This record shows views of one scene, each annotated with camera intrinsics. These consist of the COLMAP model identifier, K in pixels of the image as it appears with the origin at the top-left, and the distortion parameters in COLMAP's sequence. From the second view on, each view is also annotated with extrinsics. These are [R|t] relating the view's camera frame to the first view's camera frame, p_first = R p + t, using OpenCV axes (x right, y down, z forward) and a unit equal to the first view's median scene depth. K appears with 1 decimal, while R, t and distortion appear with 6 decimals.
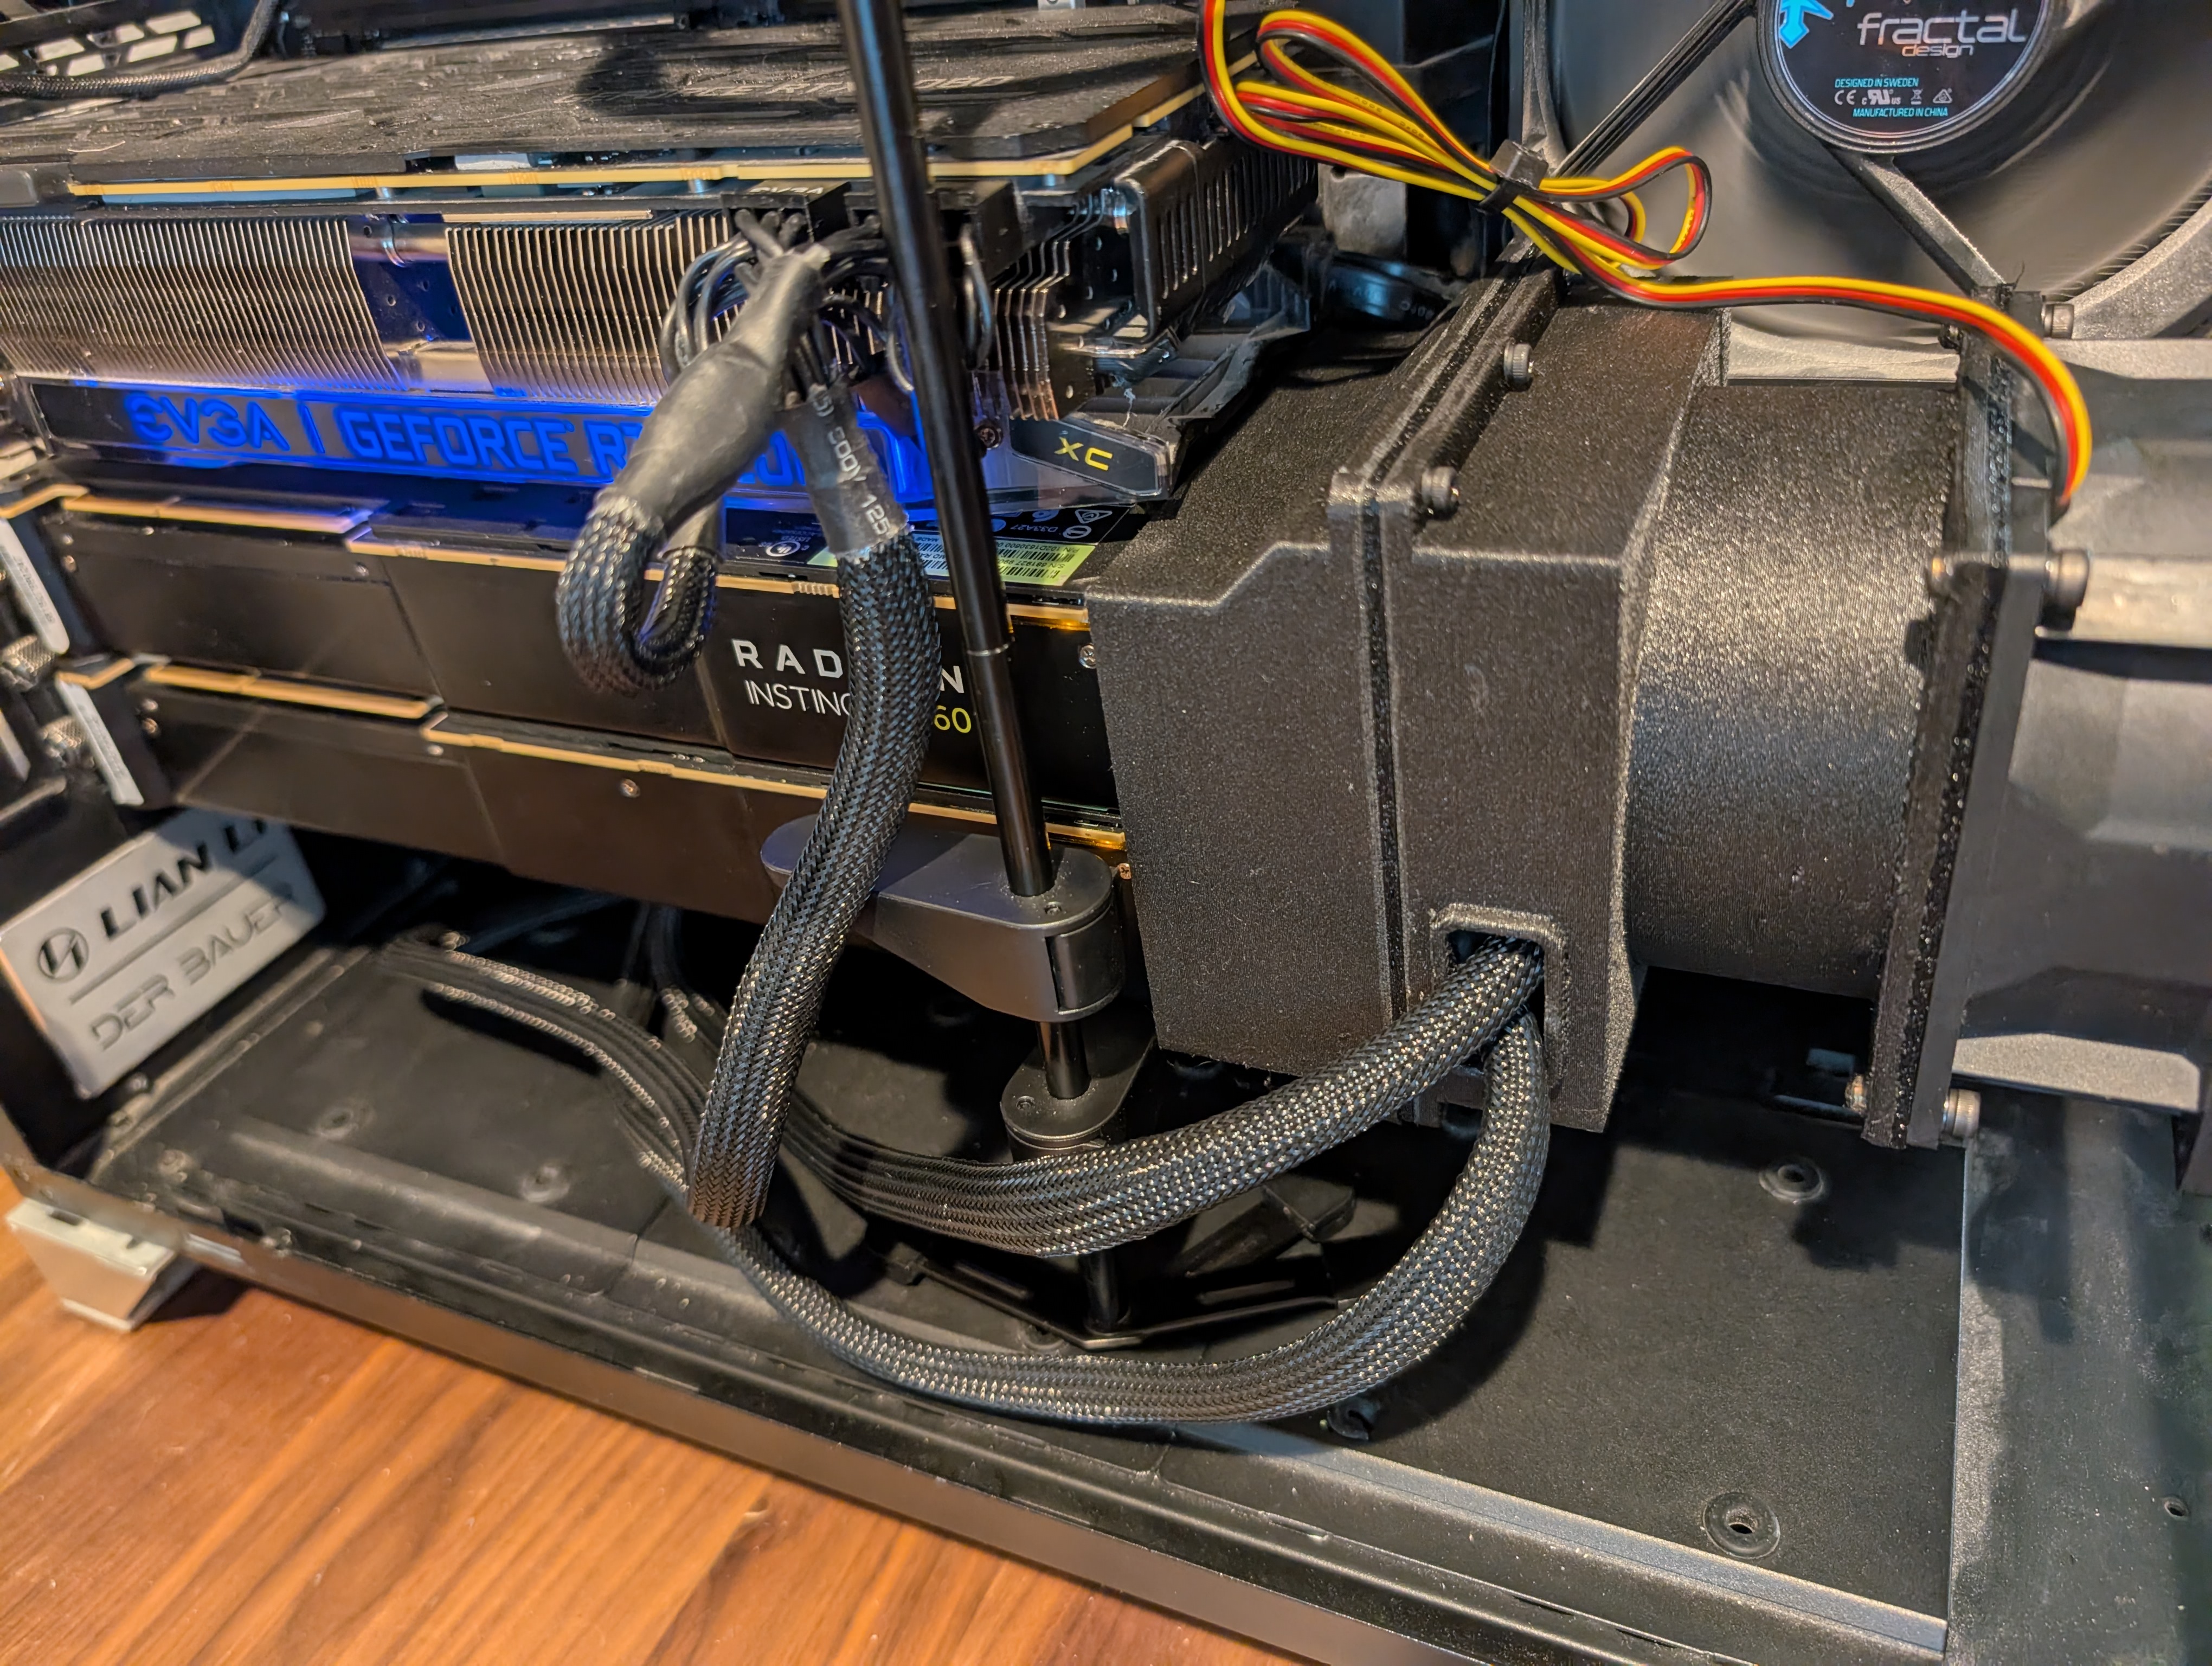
lens RADIAL K [[1708.2, 0, 1107.4], [0, 1708.2, 829.0], [0, 0, 1]] dist [0.014443, -0.002010]
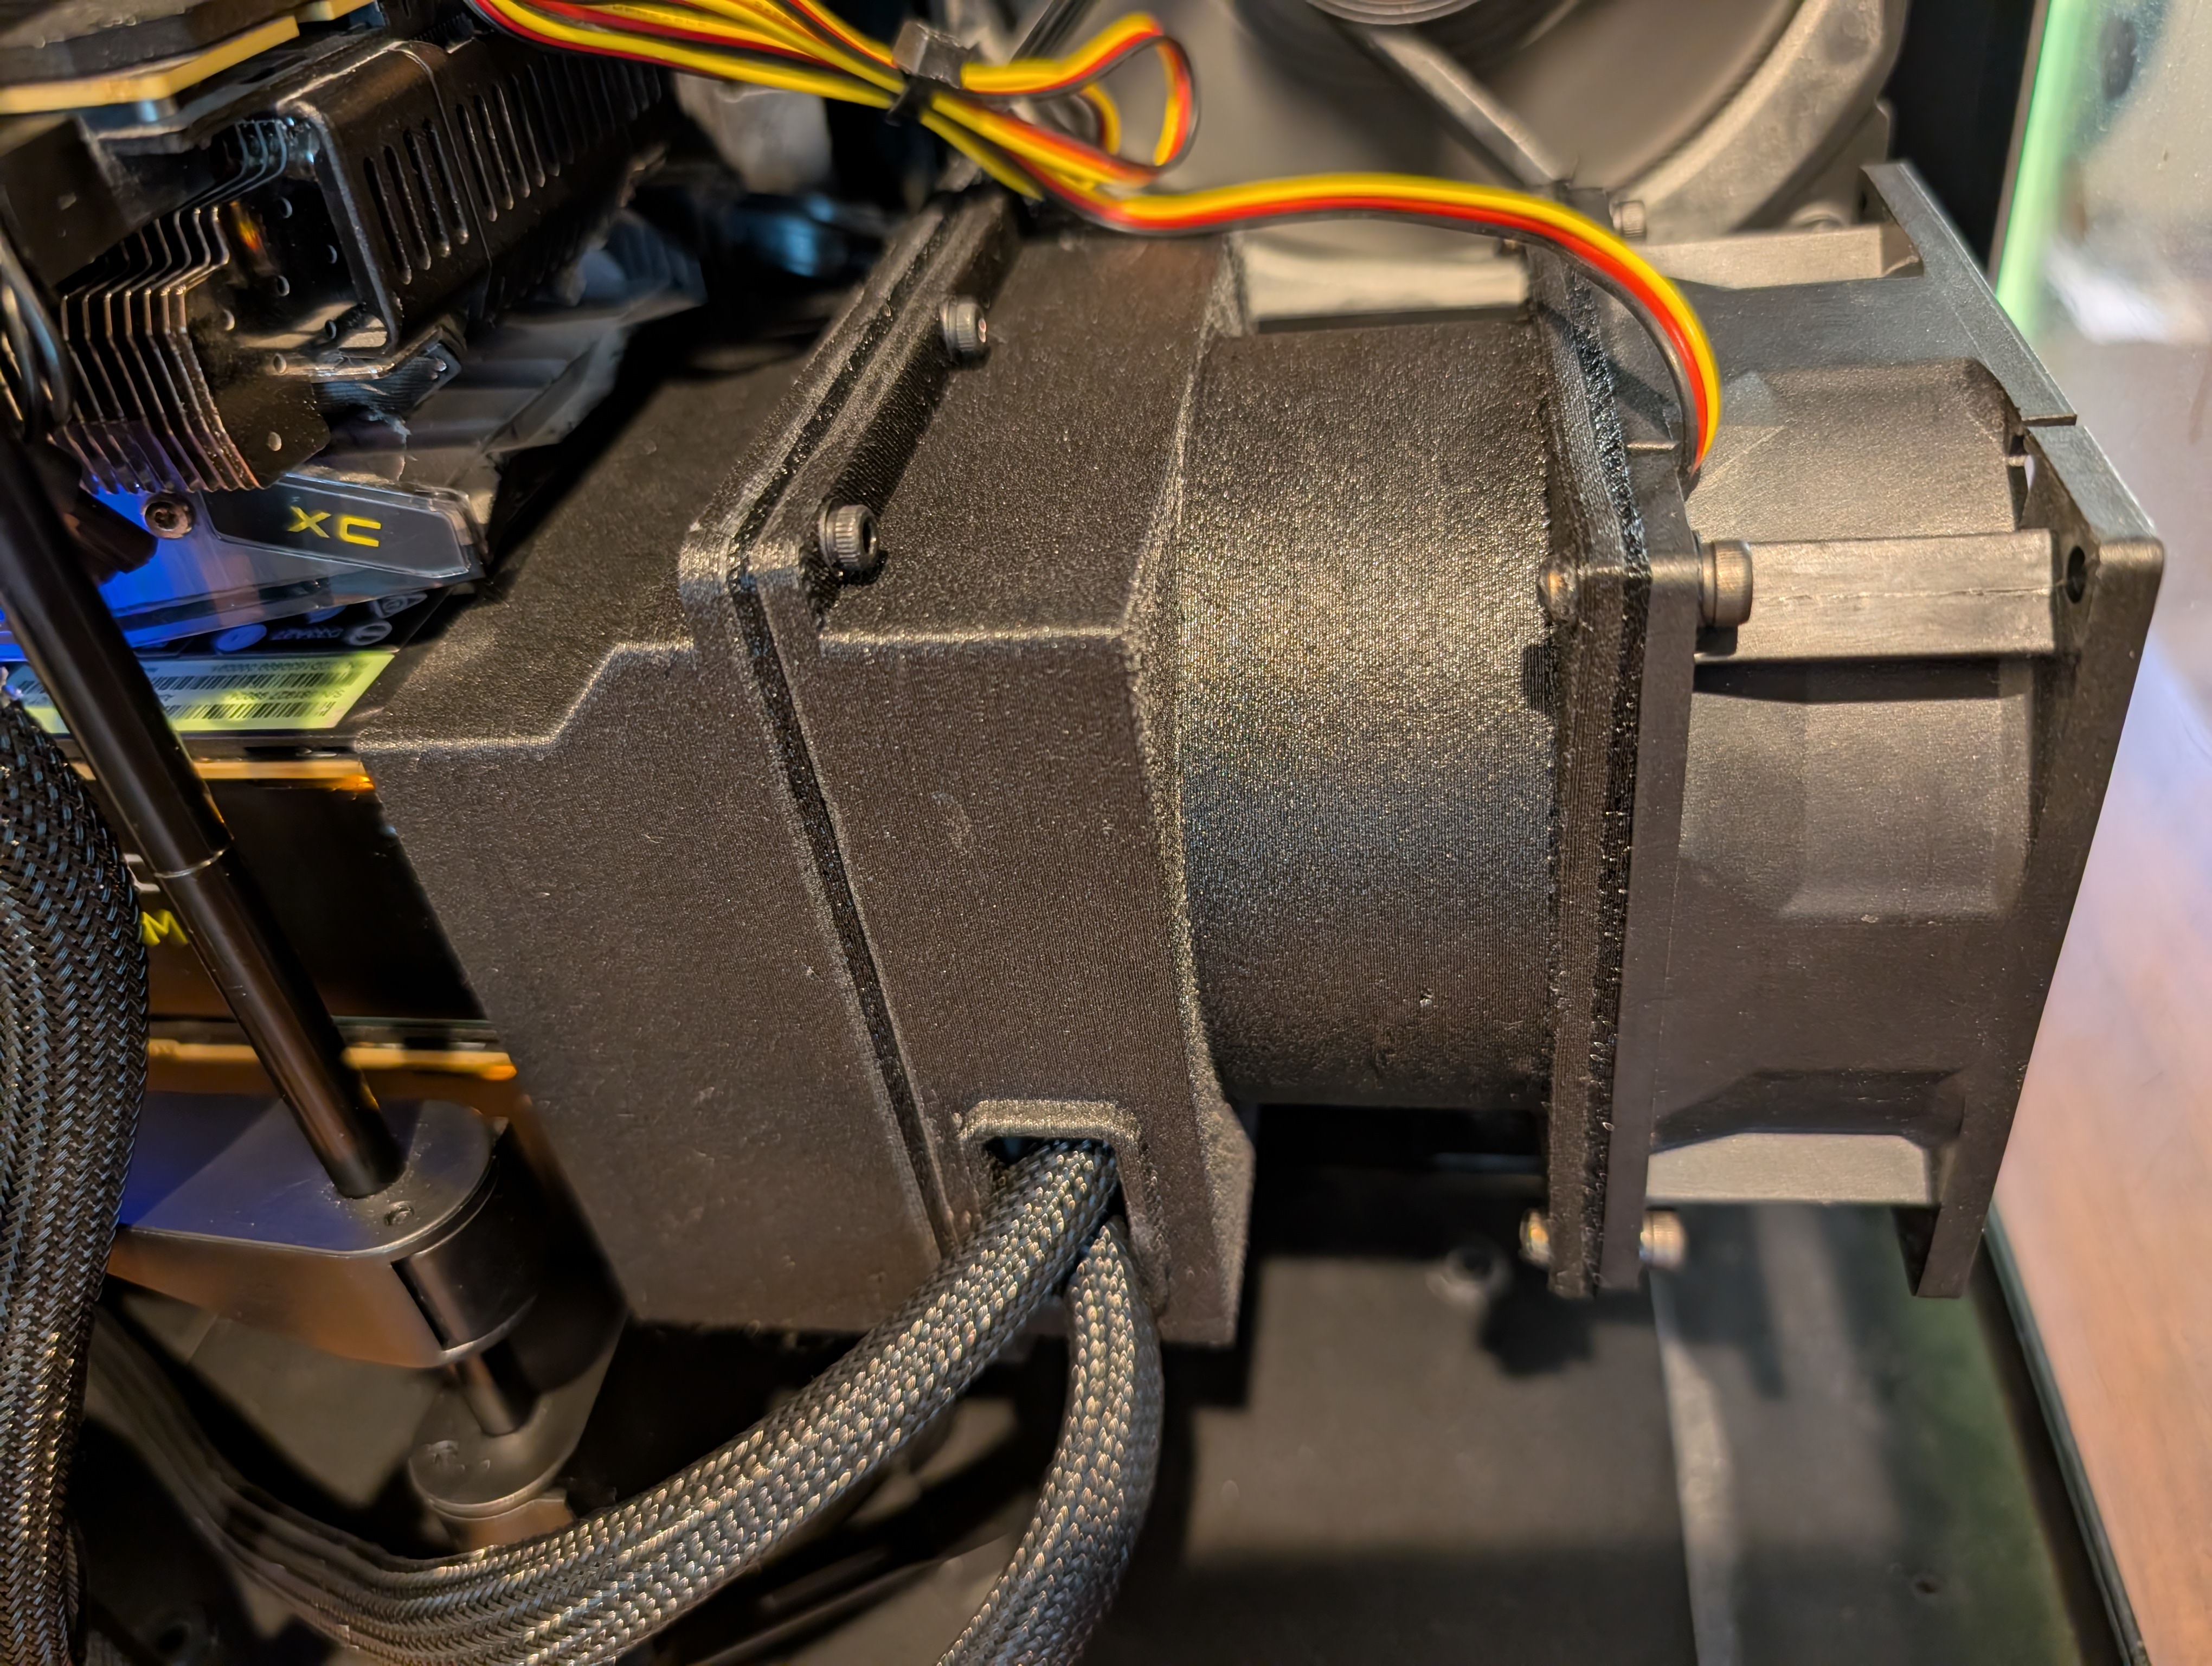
lens RADIAL K [[1749.7, 0, 1146.4], [0, 1749.7, 837.1], [0, 0, 1]] dist [0.047173, -0.216471]
pose [[0.962243, -0.151999, 0.225797, 0.122028], [0.145686, 0.988331, 0.044464, -0.089131], [-0.229921, -0.009890, 0.973159, 0.283530]]
